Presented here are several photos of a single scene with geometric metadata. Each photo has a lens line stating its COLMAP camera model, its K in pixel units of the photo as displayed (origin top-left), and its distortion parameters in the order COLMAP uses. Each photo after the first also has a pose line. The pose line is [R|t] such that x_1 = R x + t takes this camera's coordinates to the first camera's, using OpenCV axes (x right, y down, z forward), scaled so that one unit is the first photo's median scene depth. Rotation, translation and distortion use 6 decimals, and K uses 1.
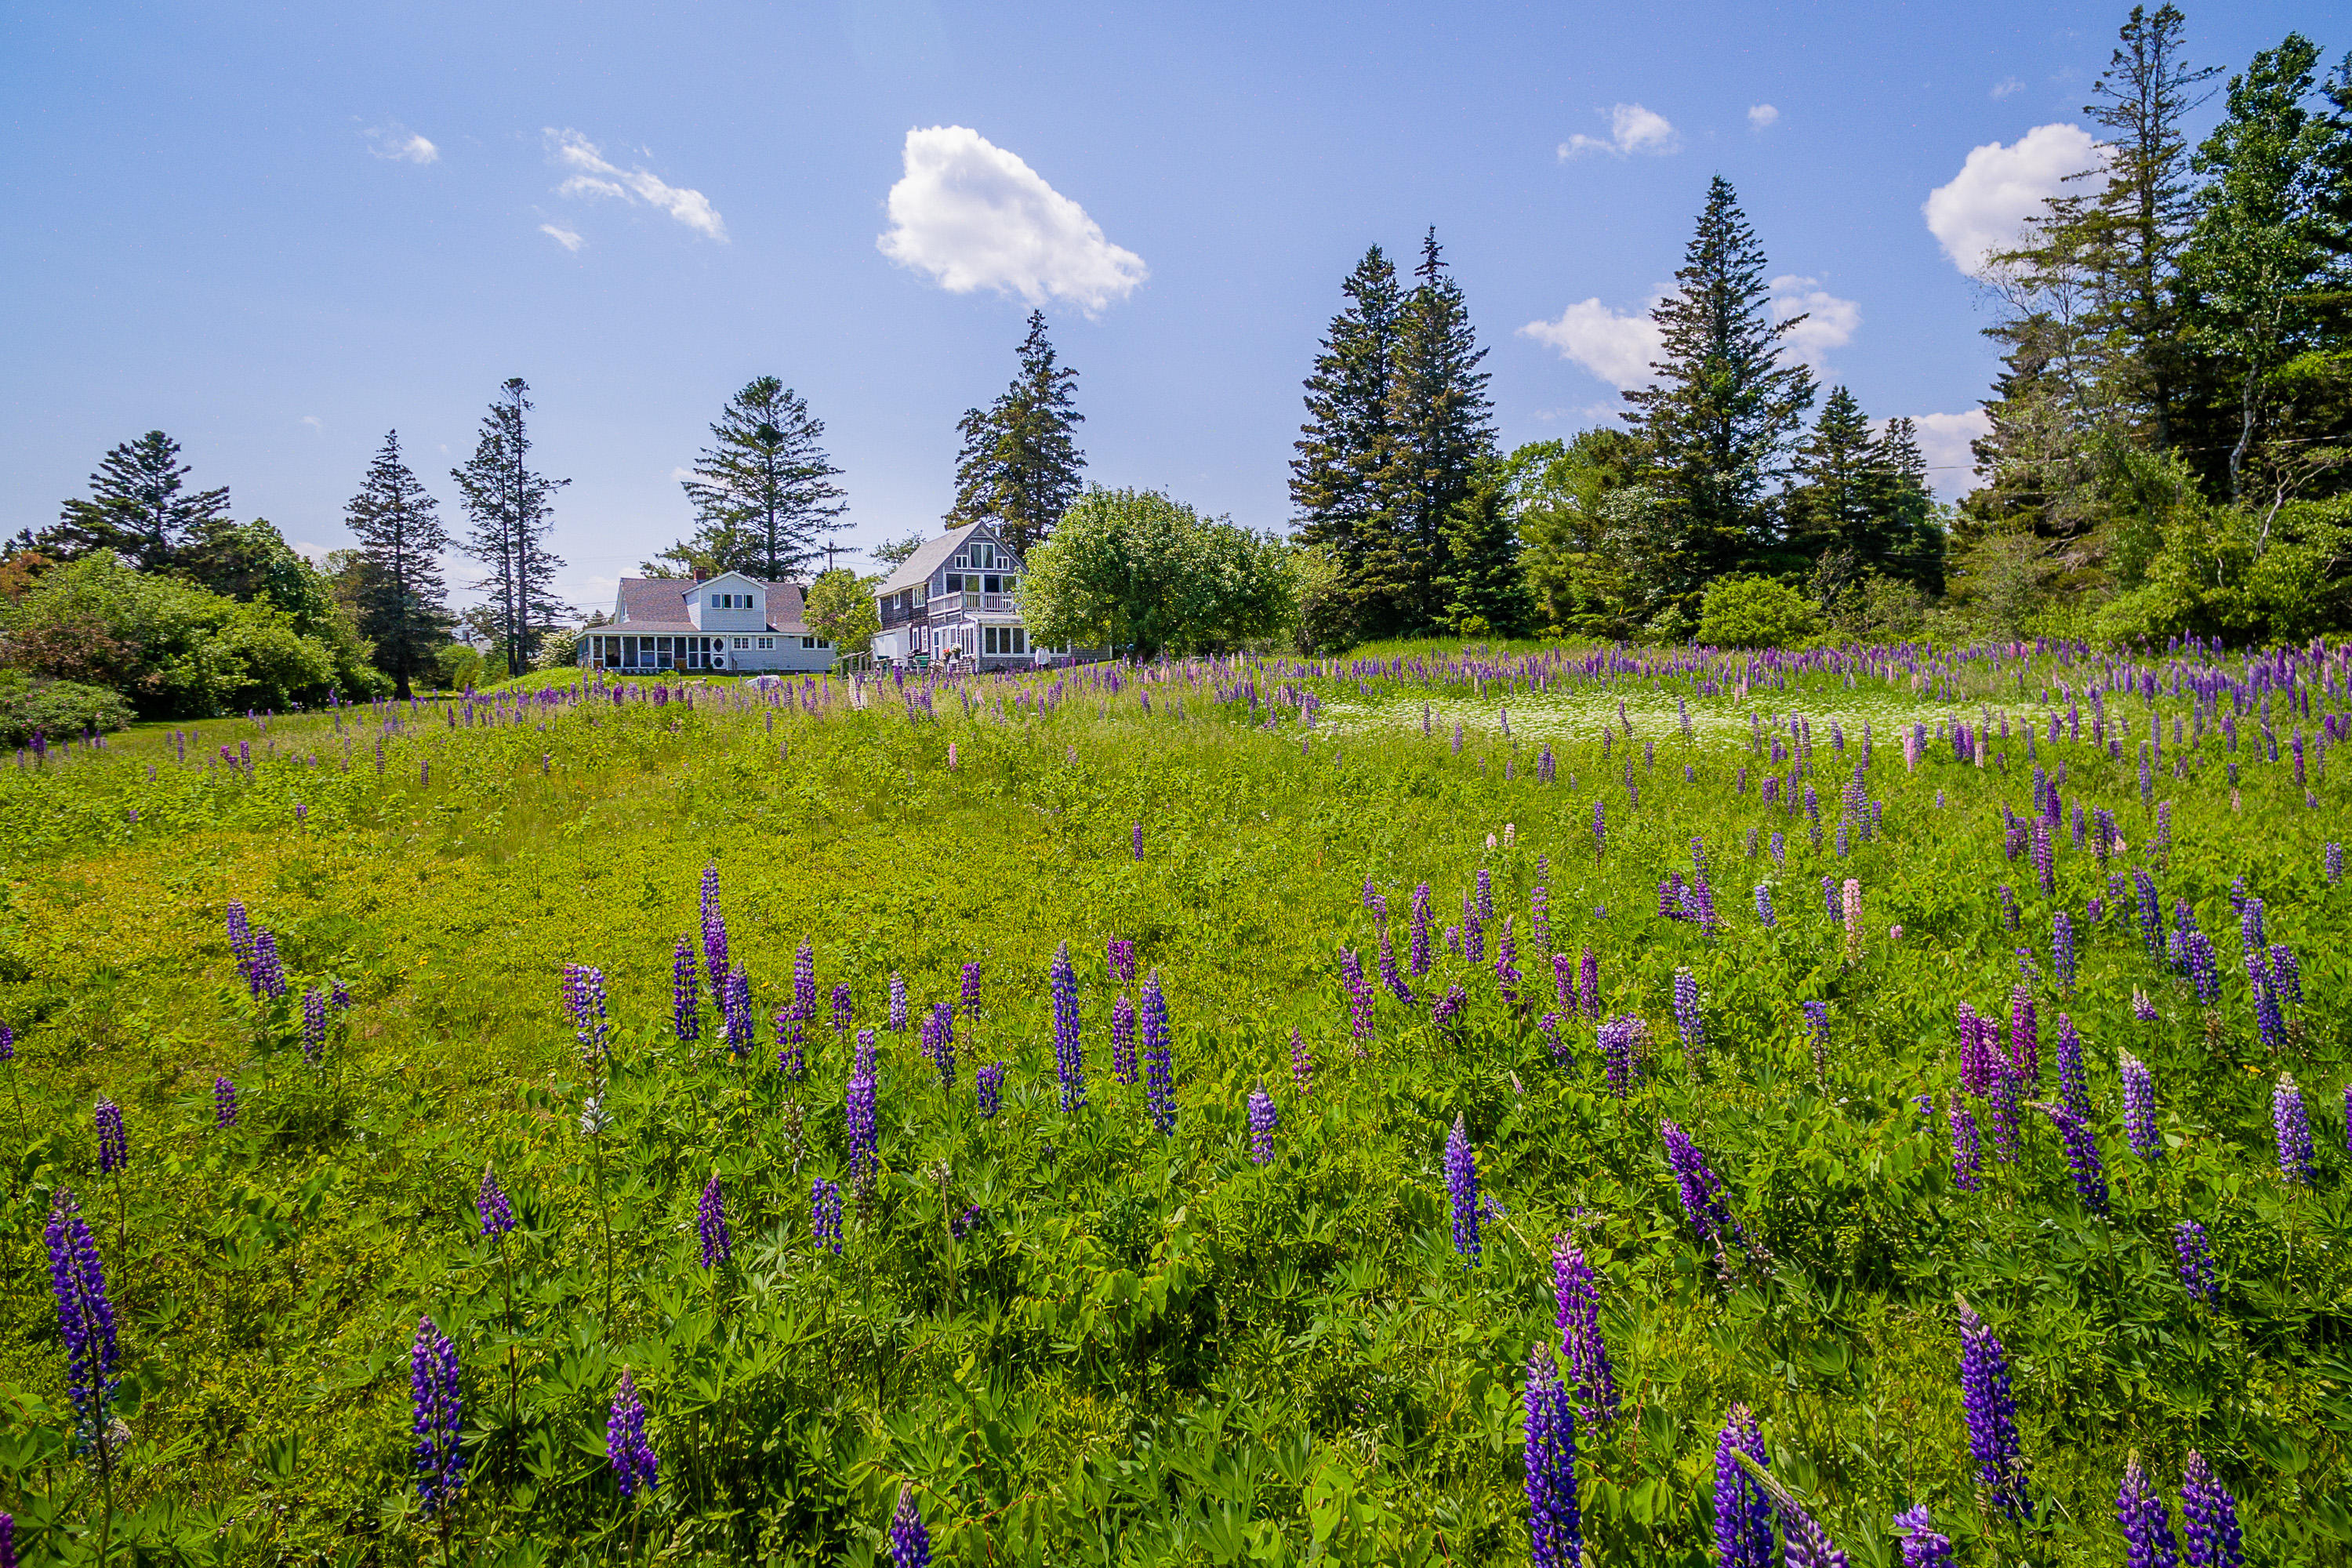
lens RADIAL K [[1305.9, 0, 1169.9], [0, 1305.9, 691.9], [0, 0, 1]] dist [0.015378, -0.008272]
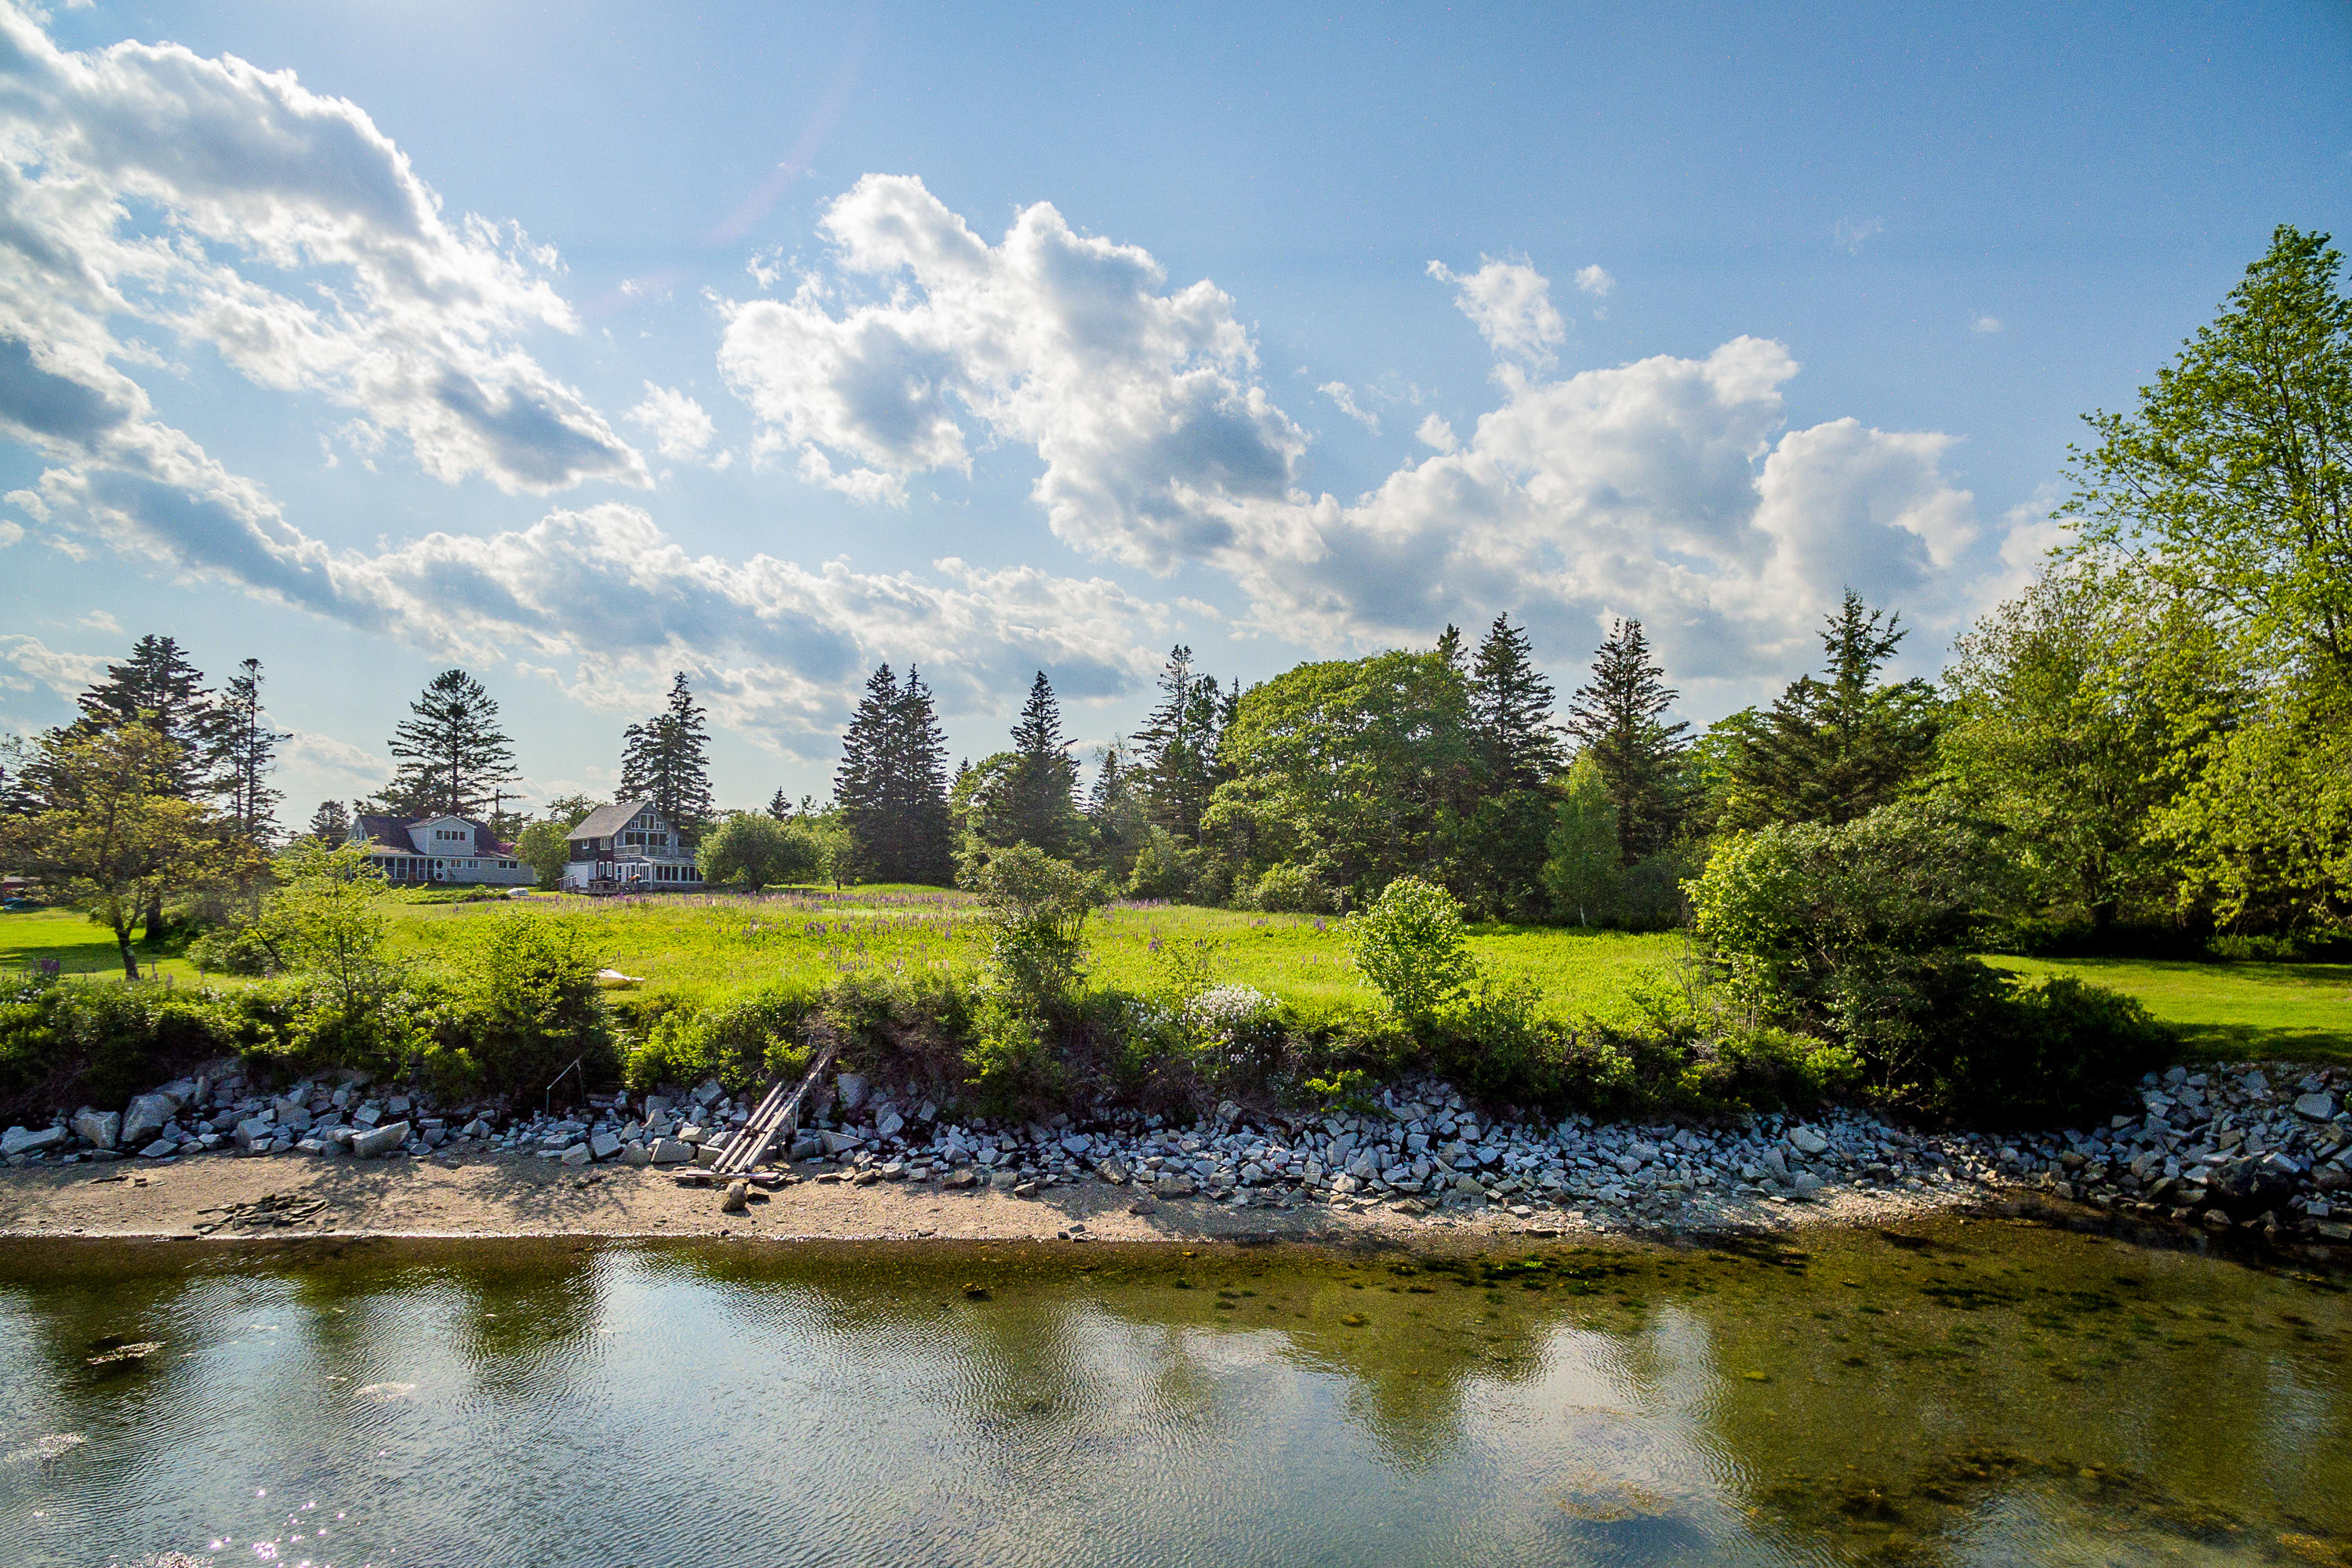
lens RADIAL K [[1305.9, 0, 1158.1], [0, 1305.9, 898.9], [0, 0, 1]] dist [0.015378, -0.008272]
pose [[0.948974, 0.029200, 0.314001, -0.031733], [-0.026280, 0.999563, -0.013532, 0.001917], [-0.314259, 0.004590, 0.949326, -0.595356]]
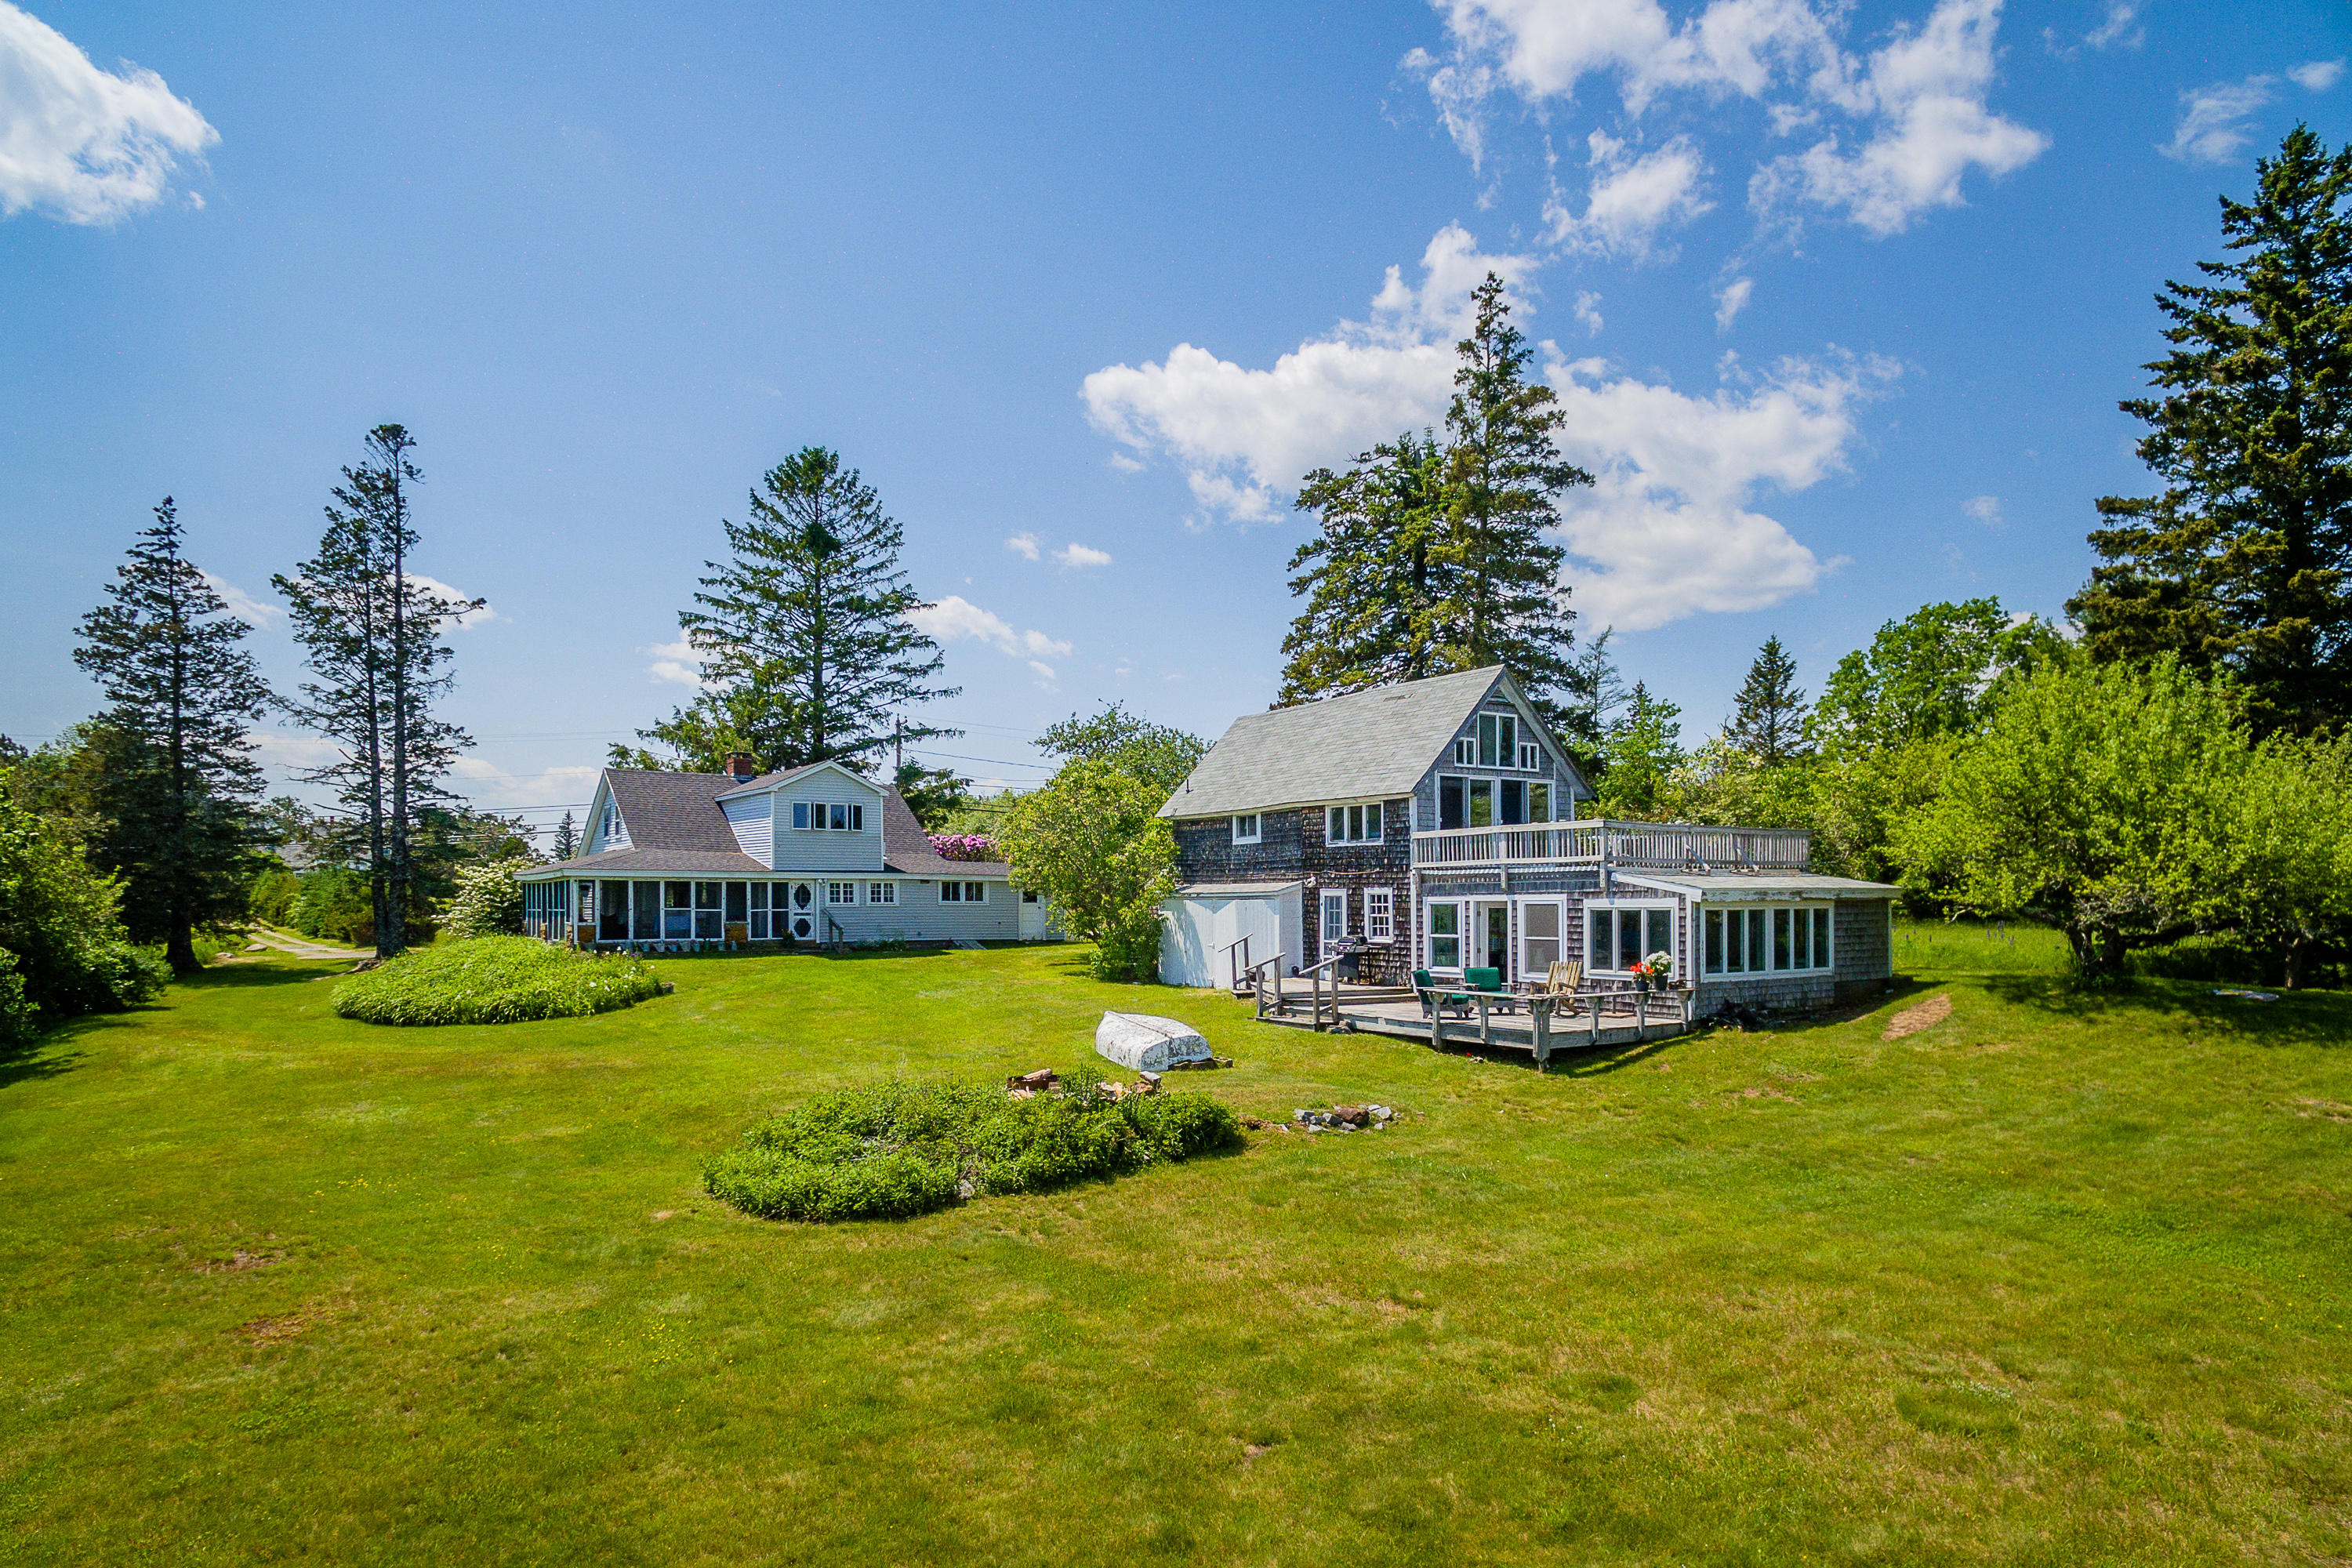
lens RADIAL K [[1305.9, 0, 1134.5], [0, 1305.9, 905.8], [0, 0, 1]] dist [0.015378, -0.008272]
pose [[0.995183, 0.013309, 0.097130, -0.229625], [-0.013941, 0.999886, 0.005828, -0.032469], [-0.097042, -0.007154, 0.995255, 0.393388]]
